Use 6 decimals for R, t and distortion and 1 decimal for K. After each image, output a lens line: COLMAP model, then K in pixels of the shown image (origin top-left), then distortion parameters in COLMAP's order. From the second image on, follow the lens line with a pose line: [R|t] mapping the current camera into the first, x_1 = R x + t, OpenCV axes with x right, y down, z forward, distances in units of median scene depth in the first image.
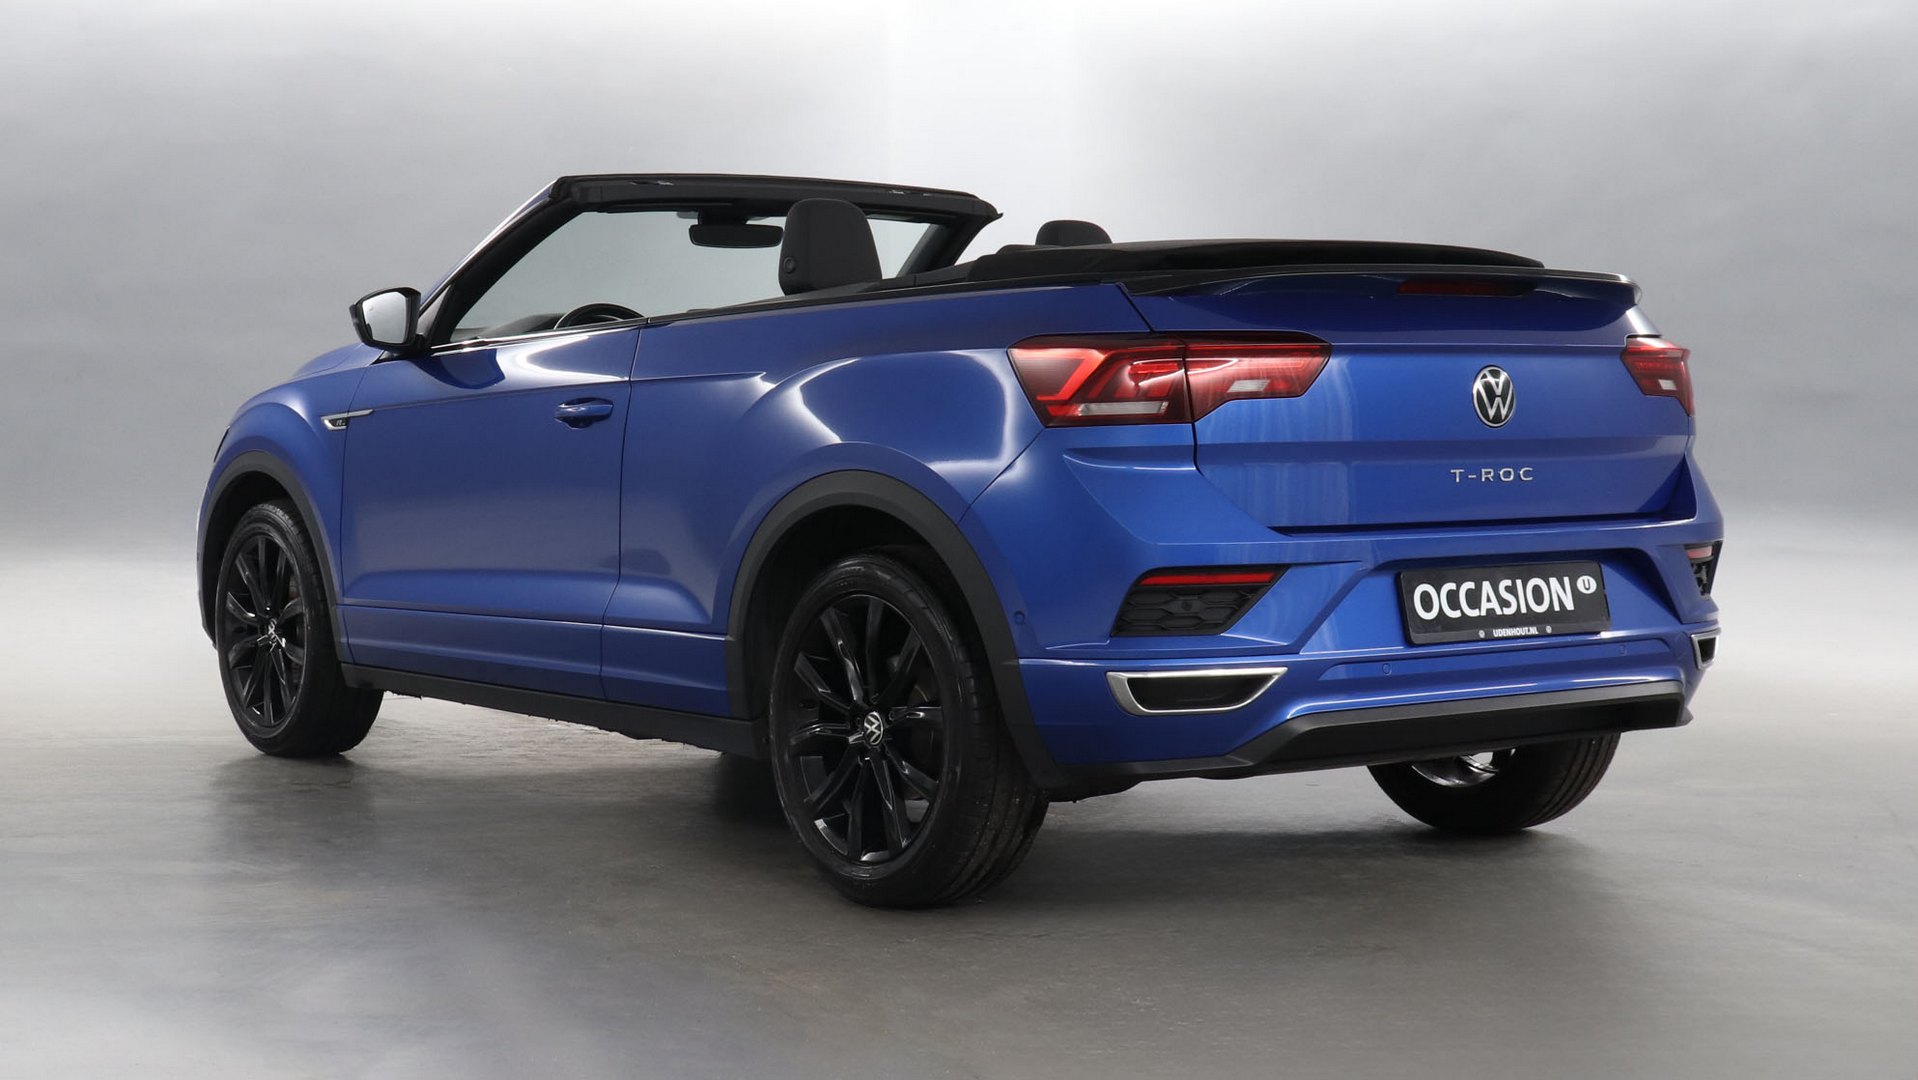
lens RADIAL K [[2824.1, 0, 945.8], [0, 2824.1, 528.2], [0, 0, 1]] dist [0.111310, 0.000000]
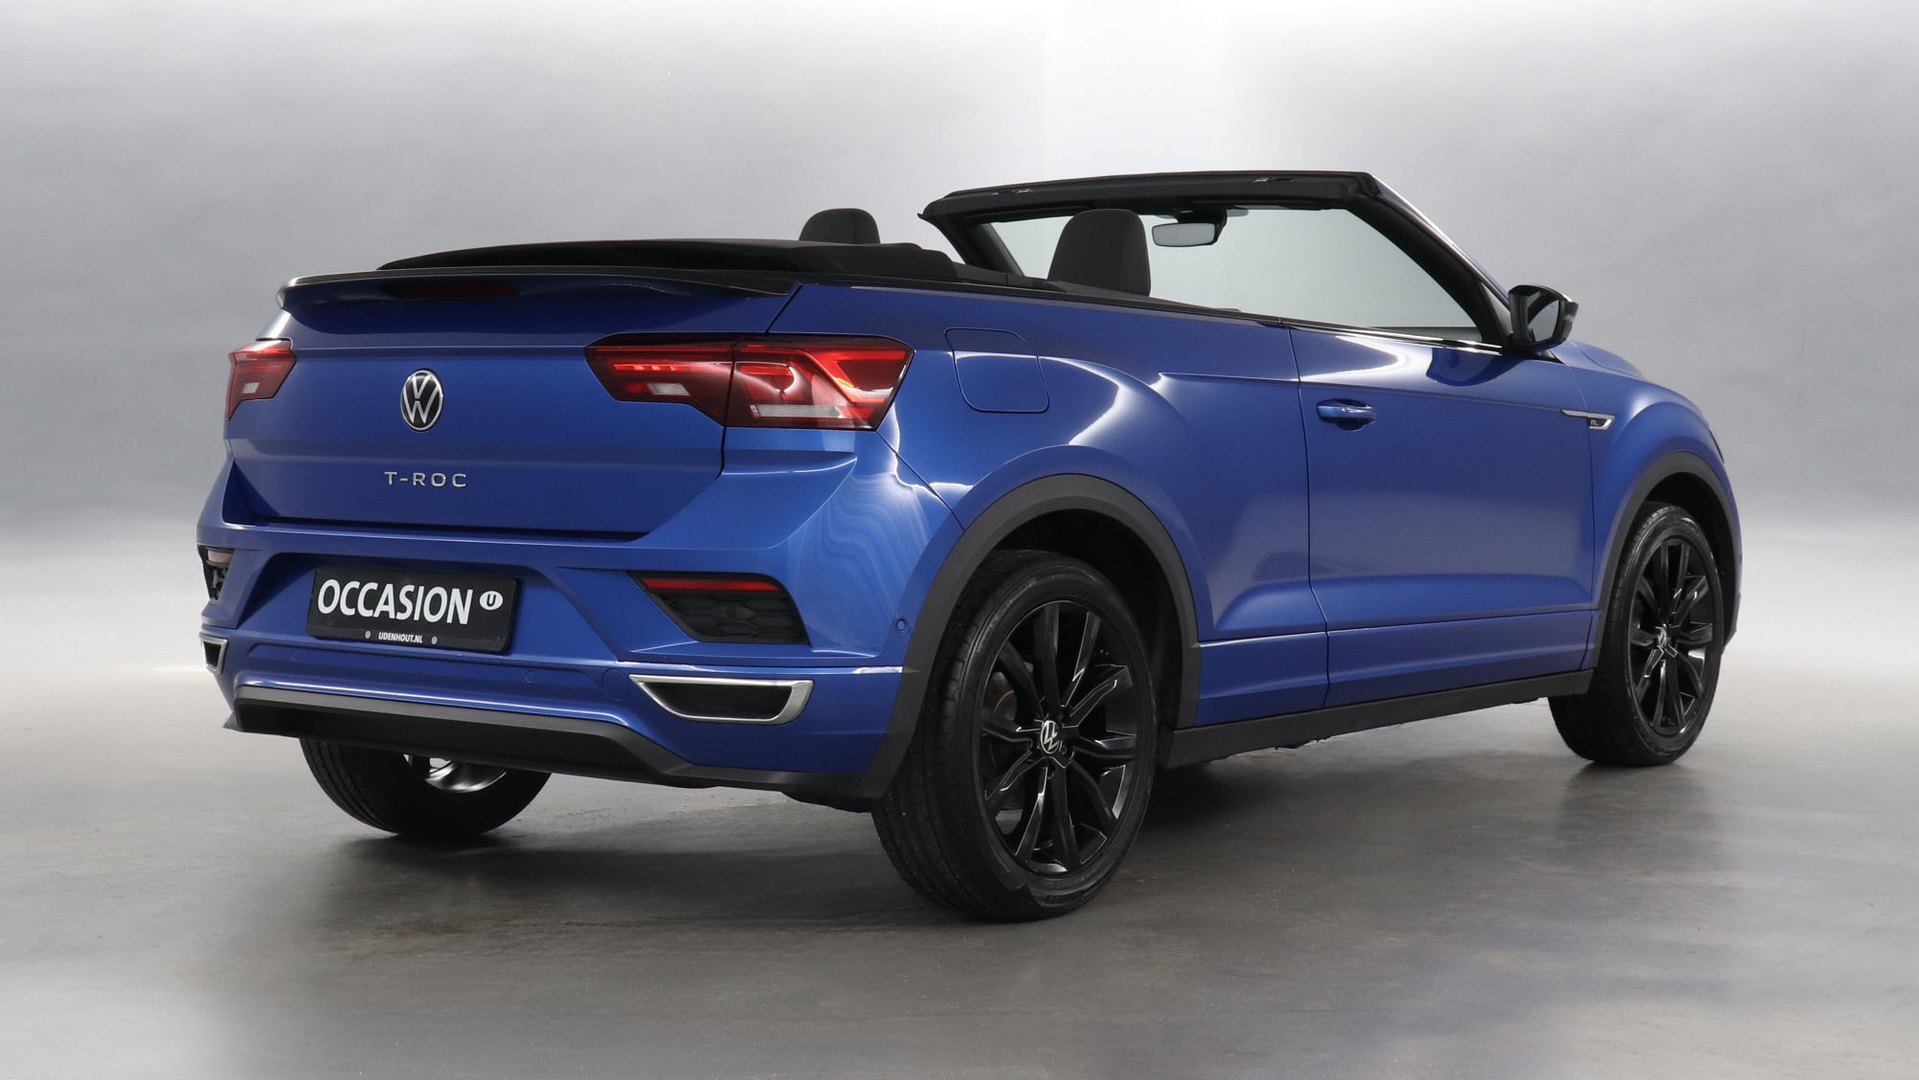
lens RADIAL K [[2825.6, 0, 944.3], [0, 2825.6, 536.0], [0, 0, 1]] dist [0.111310, 0.000000]
pose [[0.257797, 0.049037, -0.964954, 1.198437], [-0.047936, 0.998130, 0.037917, -0.045324], [0.965009, 0.036481, 0.259666, 0.921012]]
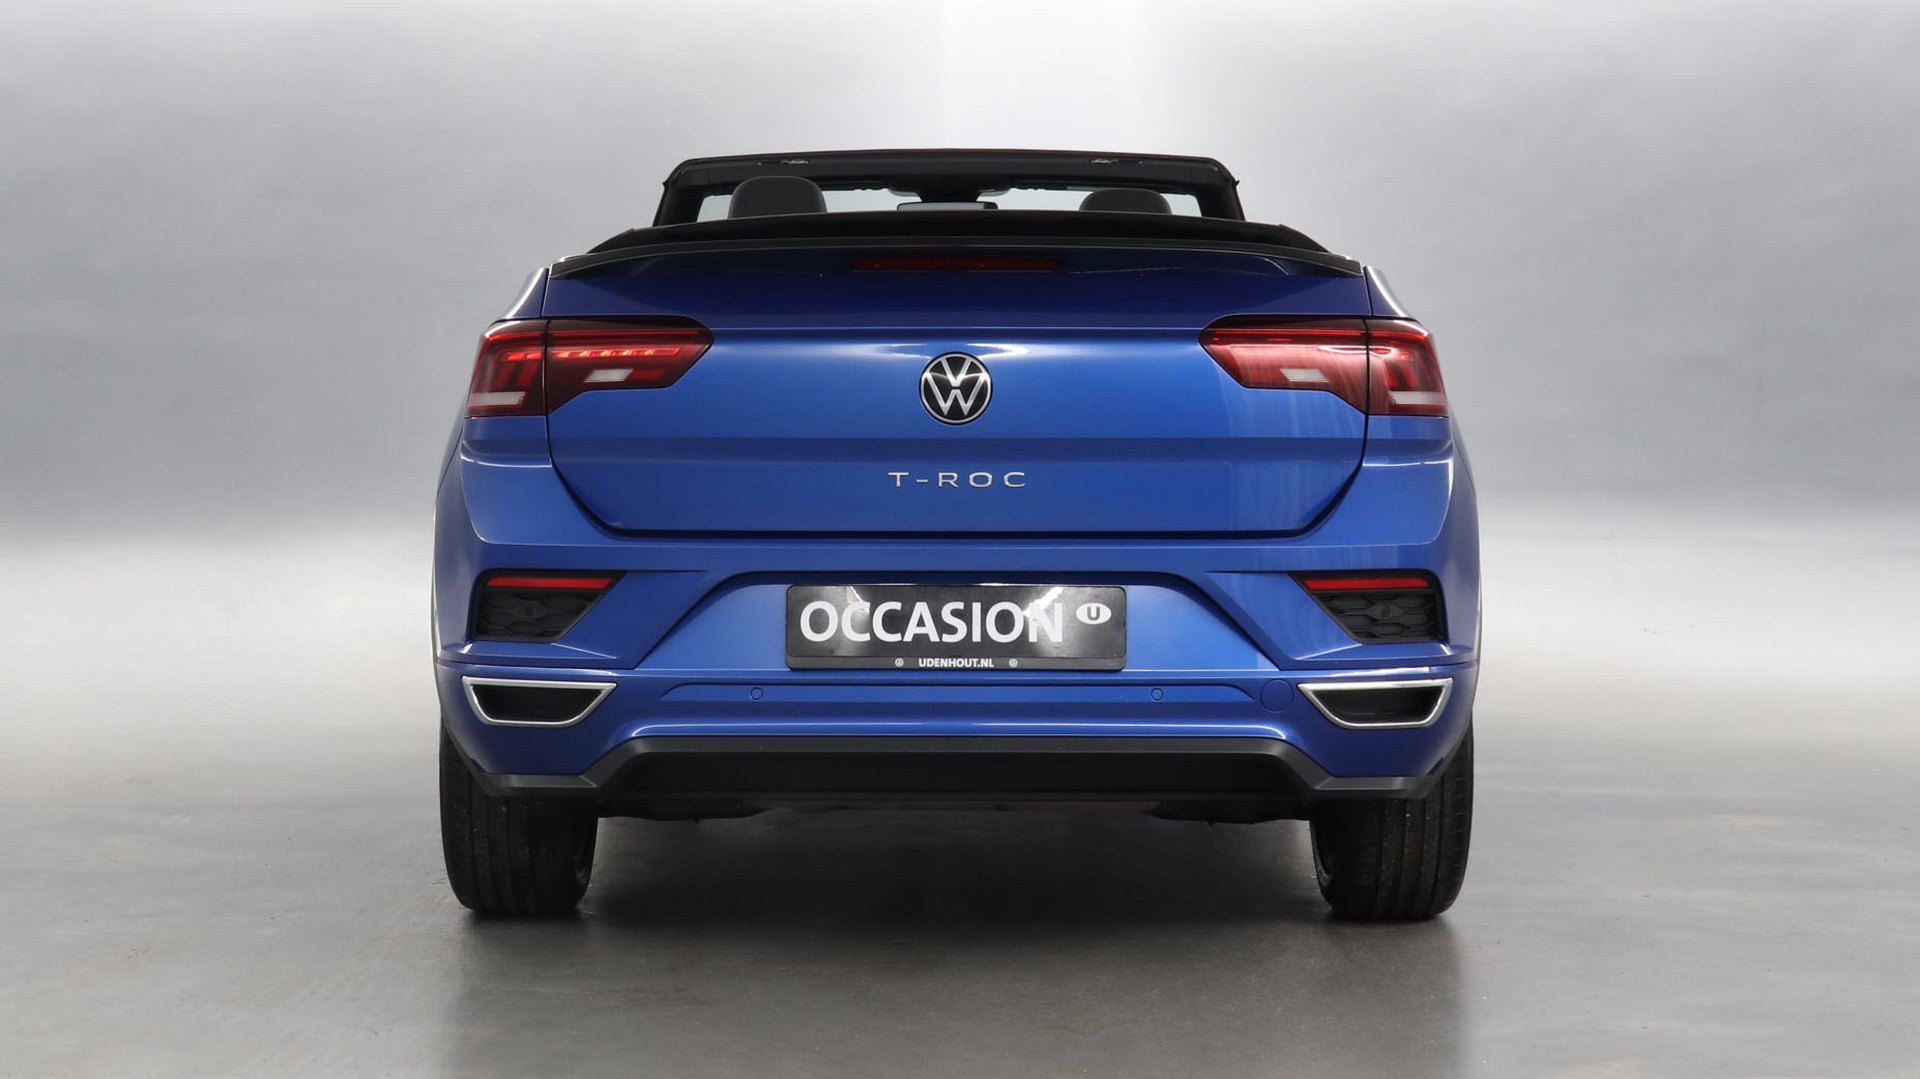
lens RADIAL K [[2827.0, 0, 948.5], [0, 2827.0, 537.9], [0, 0, 1]] dist [0.111310, 0.000000]
pose [[0.792509, 0.038127, -0.608667, 0.715057], [-0.030229, 0.999273, 0.023236, -0.020990], [0.609111, -0.000015, 0.793085, 0.319322]]
